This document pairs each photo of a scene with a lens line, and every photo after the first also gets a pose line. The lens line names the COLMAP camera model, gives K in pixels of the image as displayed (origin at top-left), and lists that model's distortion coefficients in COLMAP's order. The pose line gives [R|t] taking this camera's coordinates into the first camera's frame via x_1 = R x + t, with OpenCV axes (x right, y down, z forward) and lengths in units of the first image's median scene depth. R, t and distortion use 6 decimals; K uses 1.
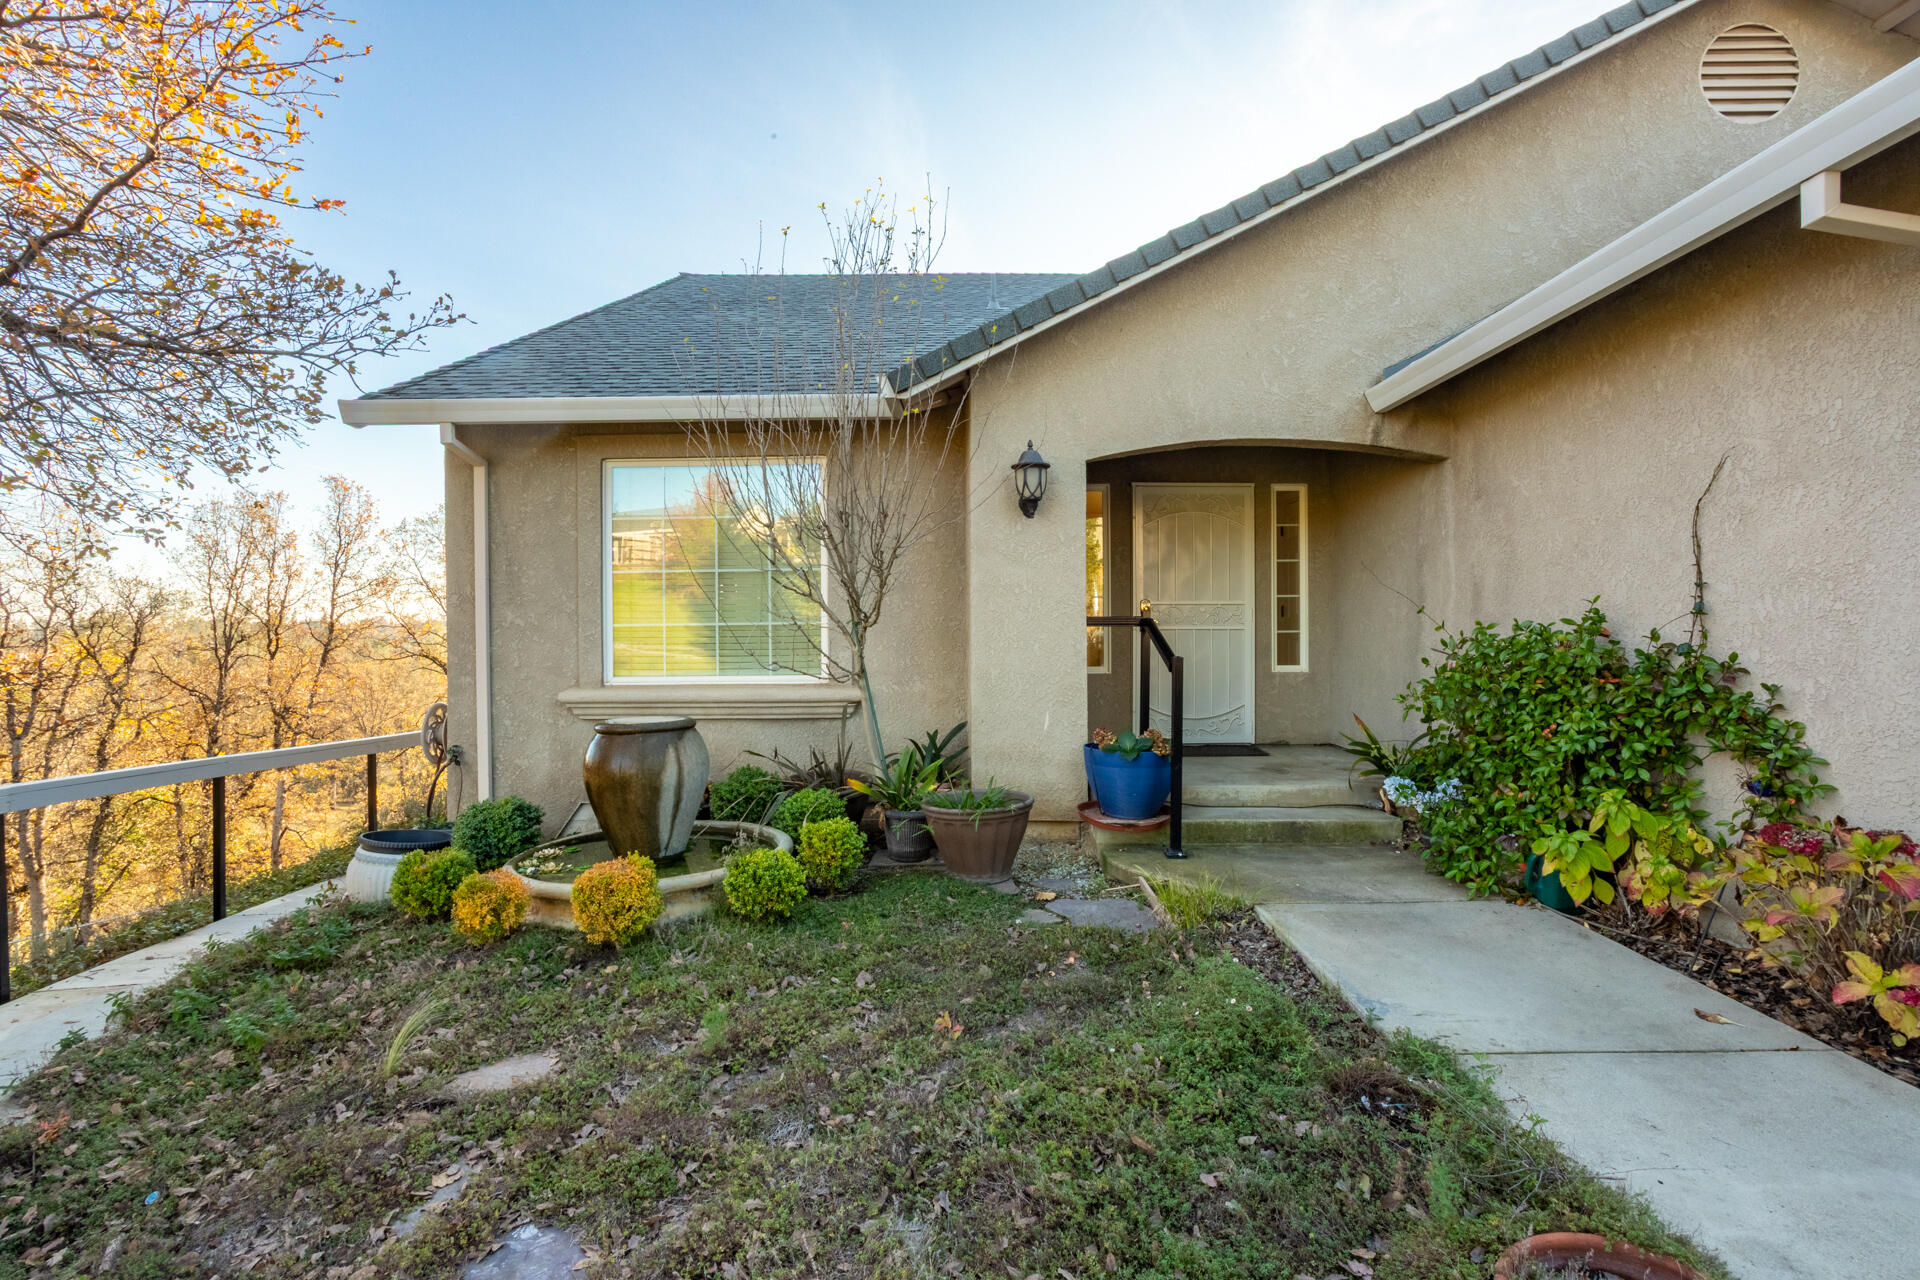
lens RADIAL K [[920.7, 0, 952.8], [0, 920.7, 639.0], [0, 0, 1]] dist [-0.046345, 0.029865]
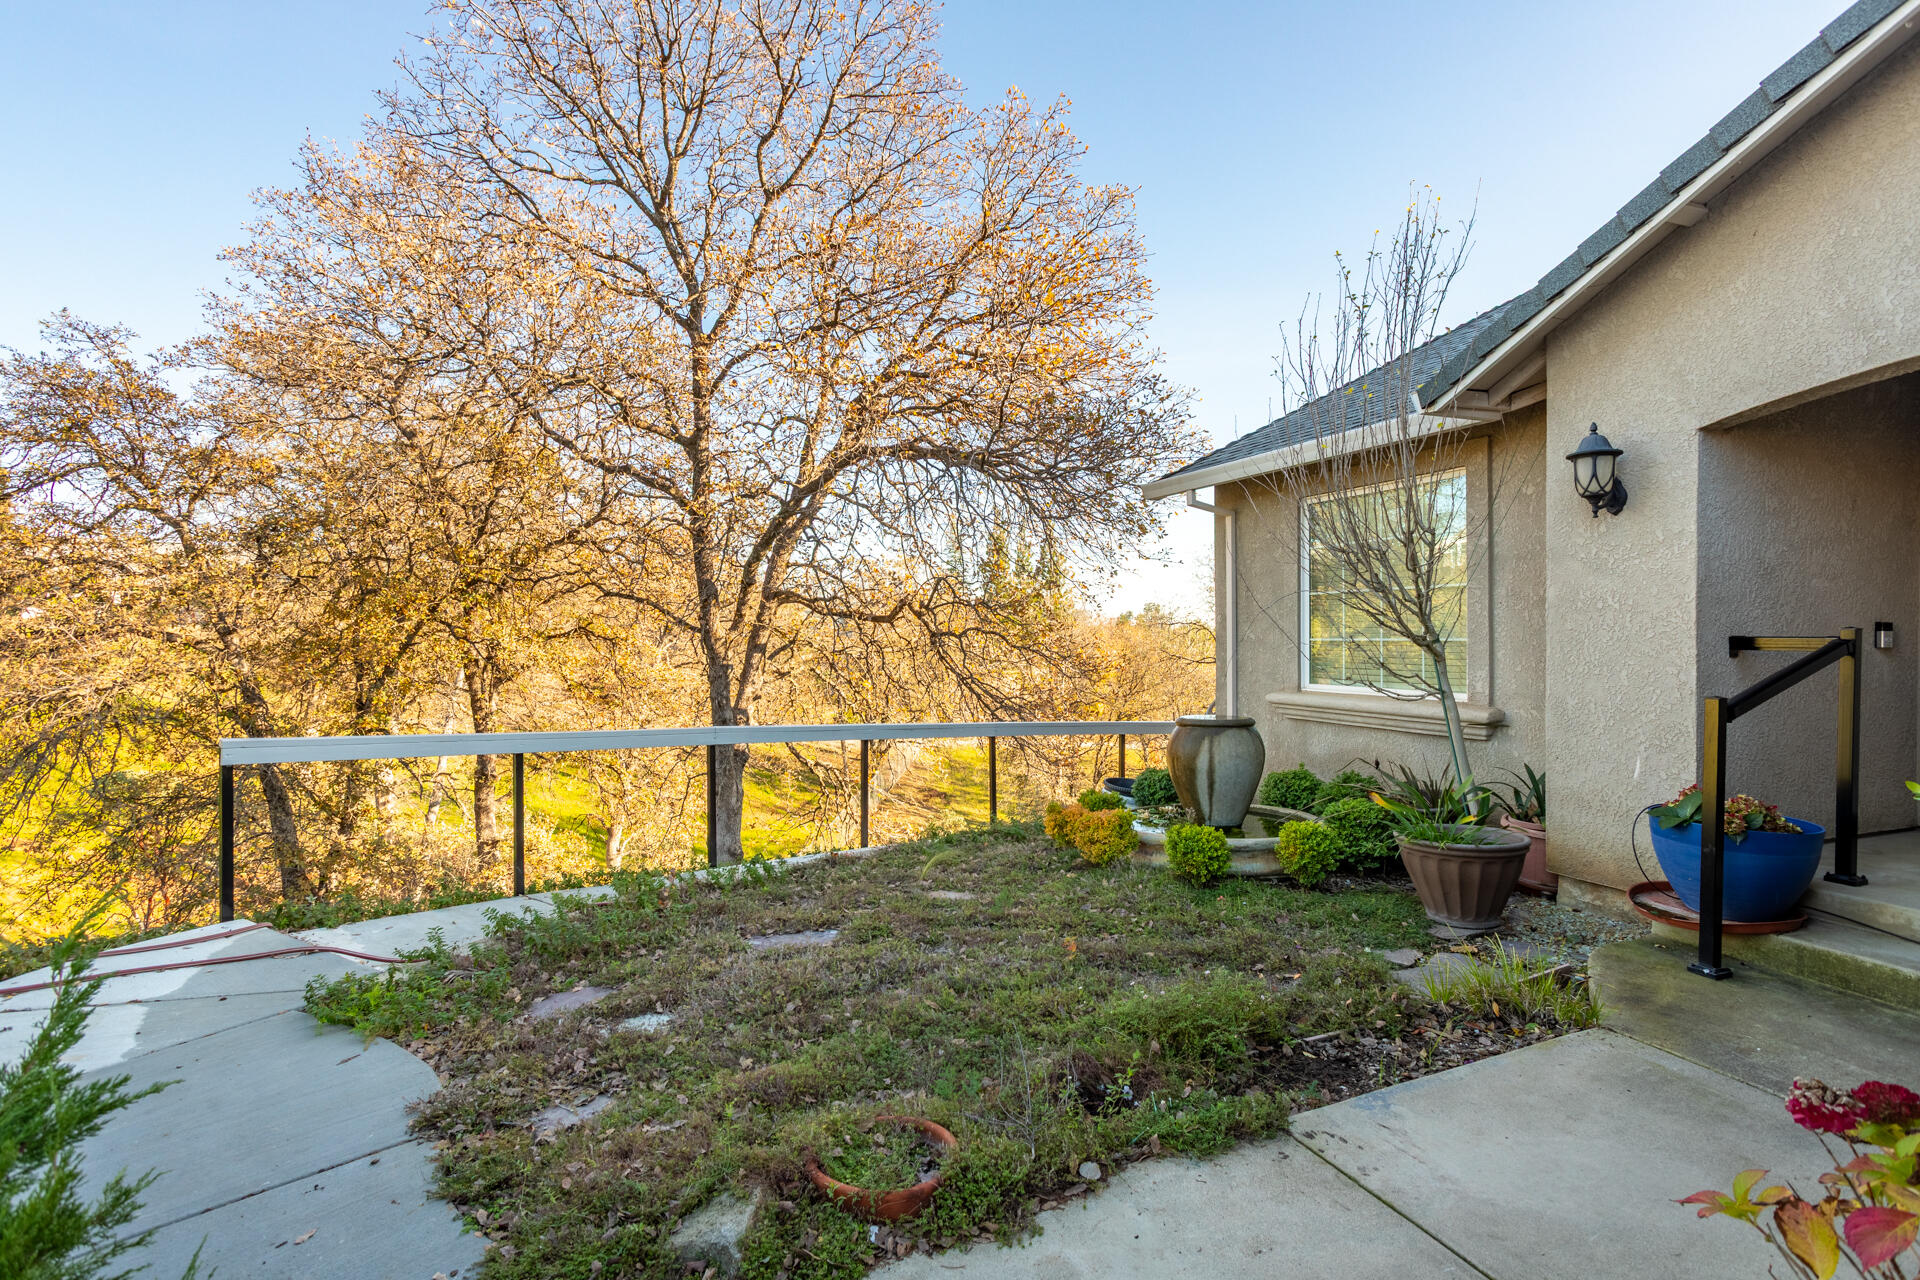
lens RADIAL K [[920.7, 0, 952.8], [0, 920.7, 639.0], [0, 0, 1]] dist [-0.046345, 0.029865]
pose [[0.368614, 0.010268, -0.929526, 0.734988], [-0.007584, 0.999939, 0.008038, -0.028570], [0.929552, 0.004087, 0.368669, 0.200554]]
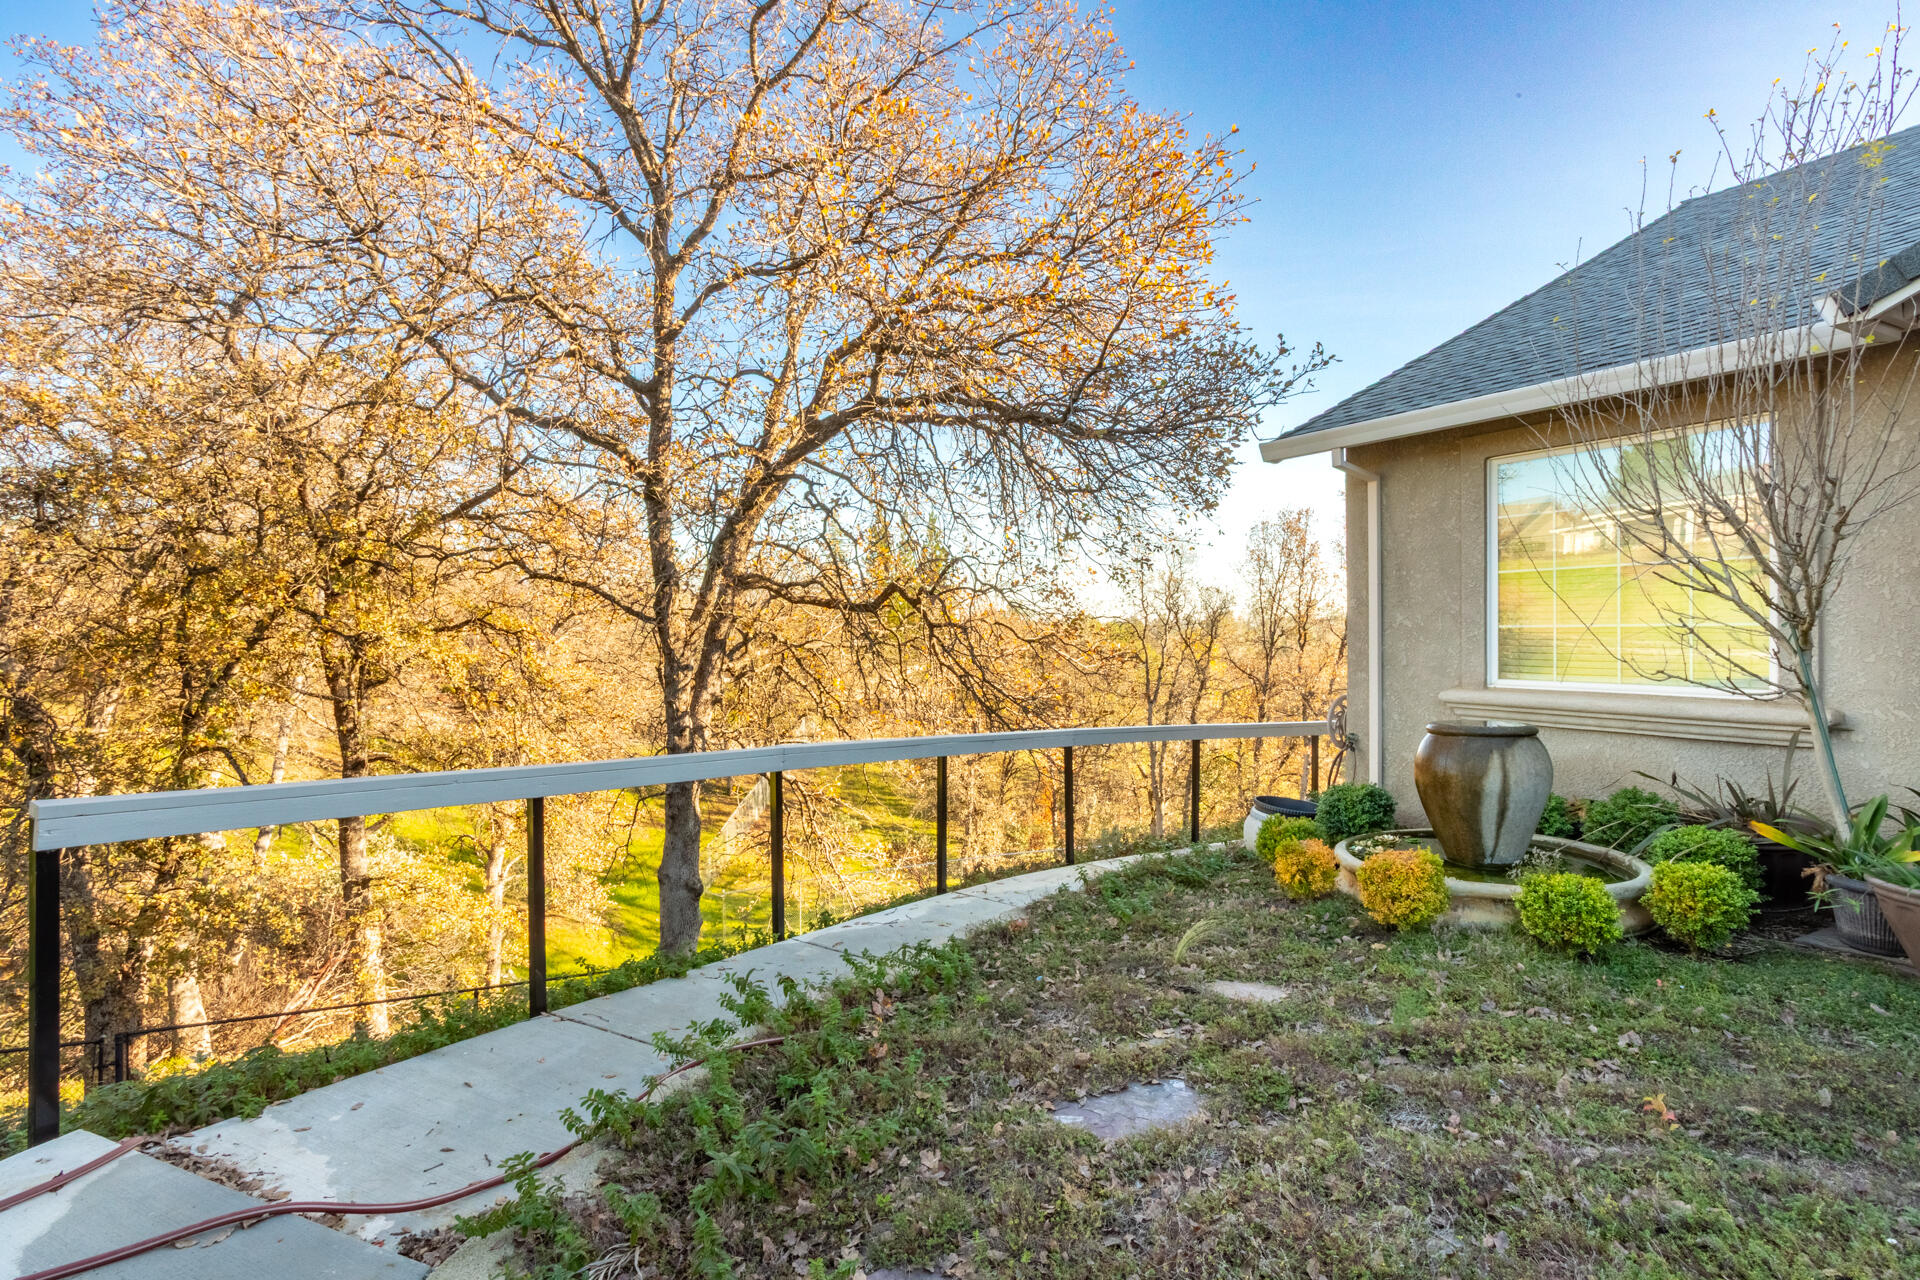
lens RADIAL K [[920.7, 0, 952.8], [0, 920.7, 639.0], [0, 0, 1]] dist [-0.046345, 0.029865]
pose [[0.506597, 0.011924, -0.862100, 0.231068], [-0.006593, 0.999929, 0.009956, -0.009677], [0.862158, 0.000640, 0.506640, 0.007927]]
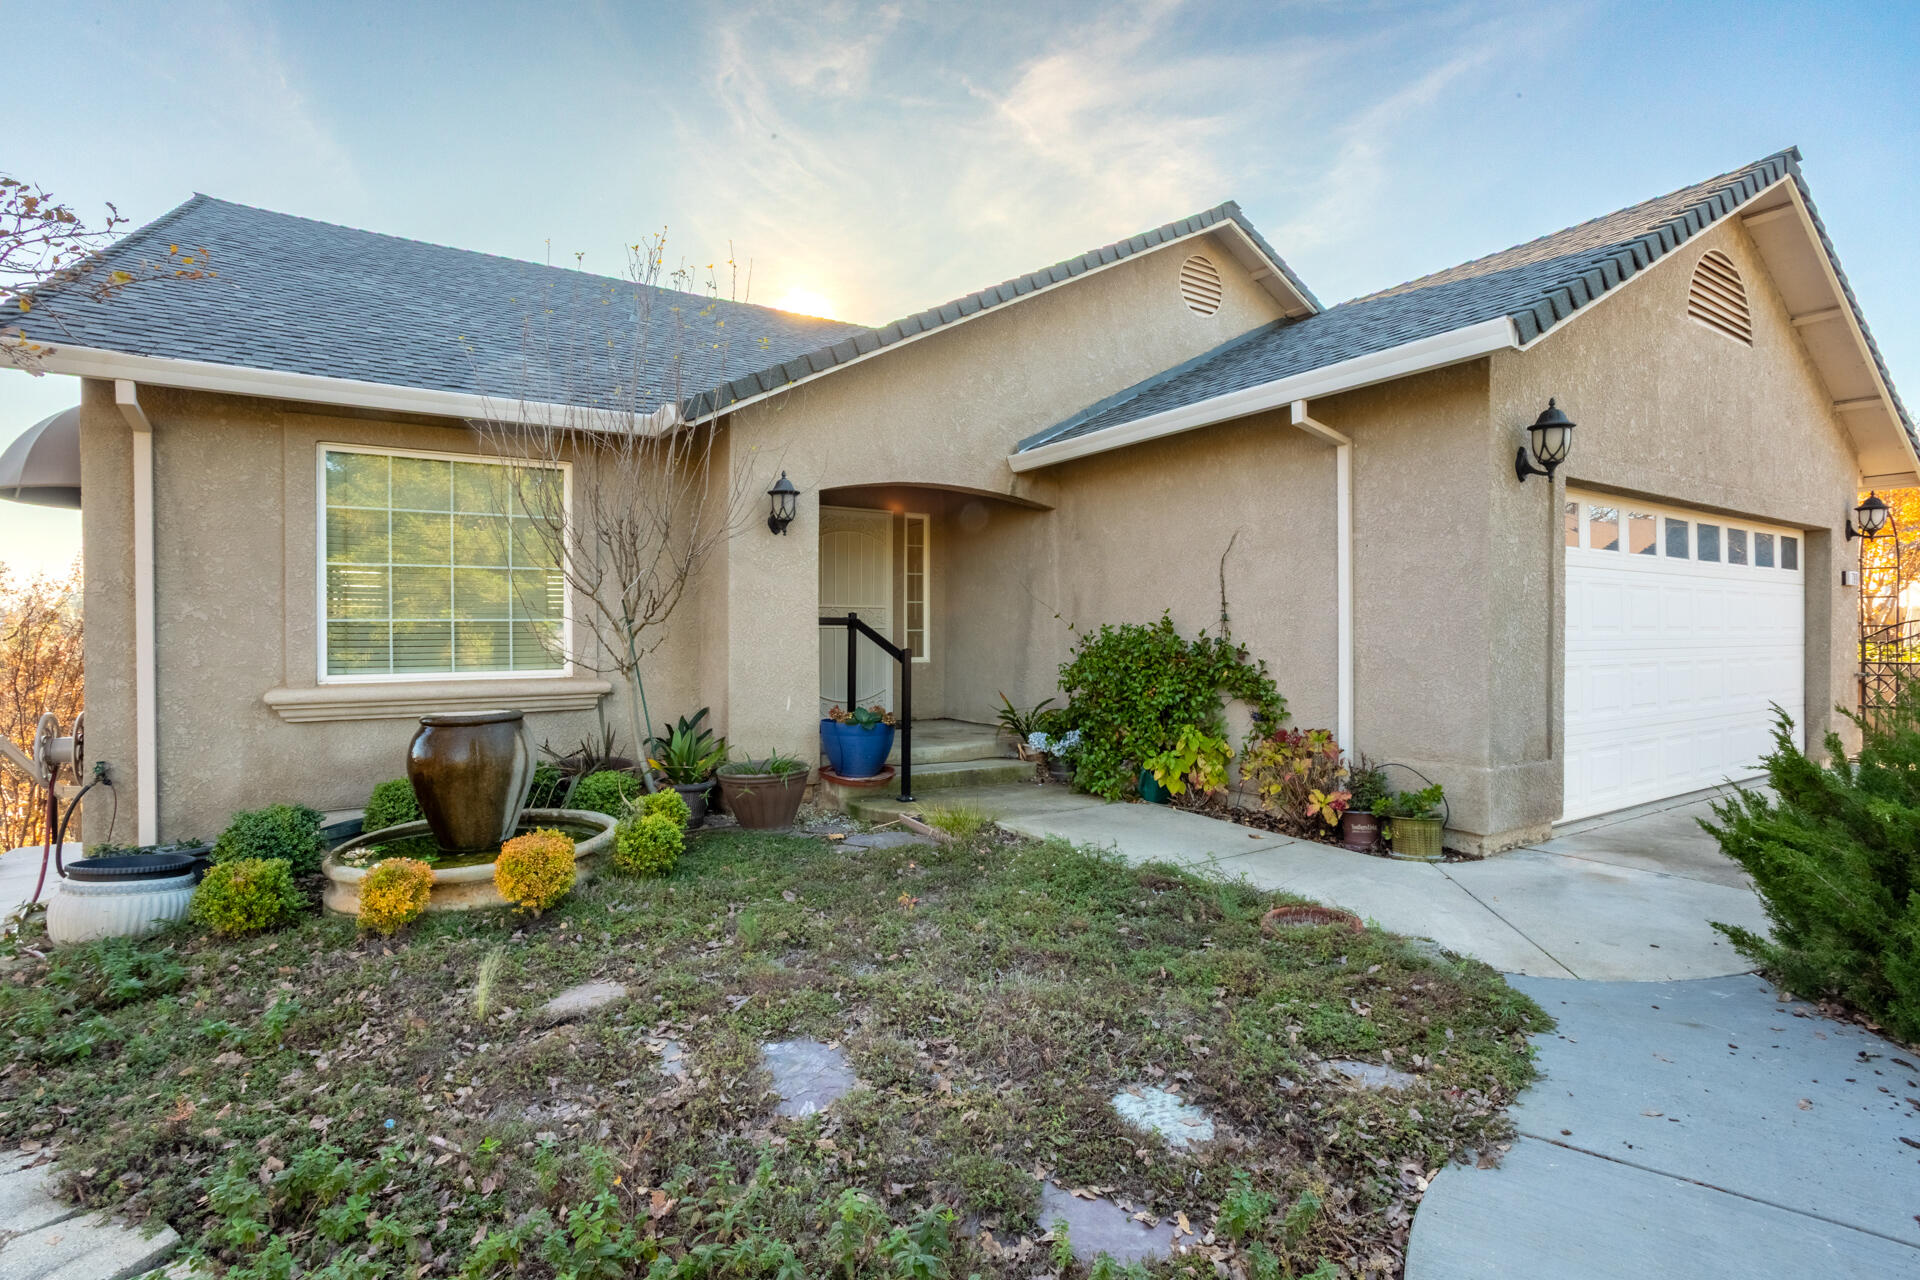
lens RADIAL K [[920.7, 0, 952.8], [0, 920.7, 639.0], [0, 0, 1]] dist [-0.046345, 0.029865]
pose [[0.844824, -0.000488, 0.535044, -0.441470], [-0.000033, 1.000000, 0.000965, 0.004504], [-0.535044, -0.000833, 0.844824, -0.162810]]
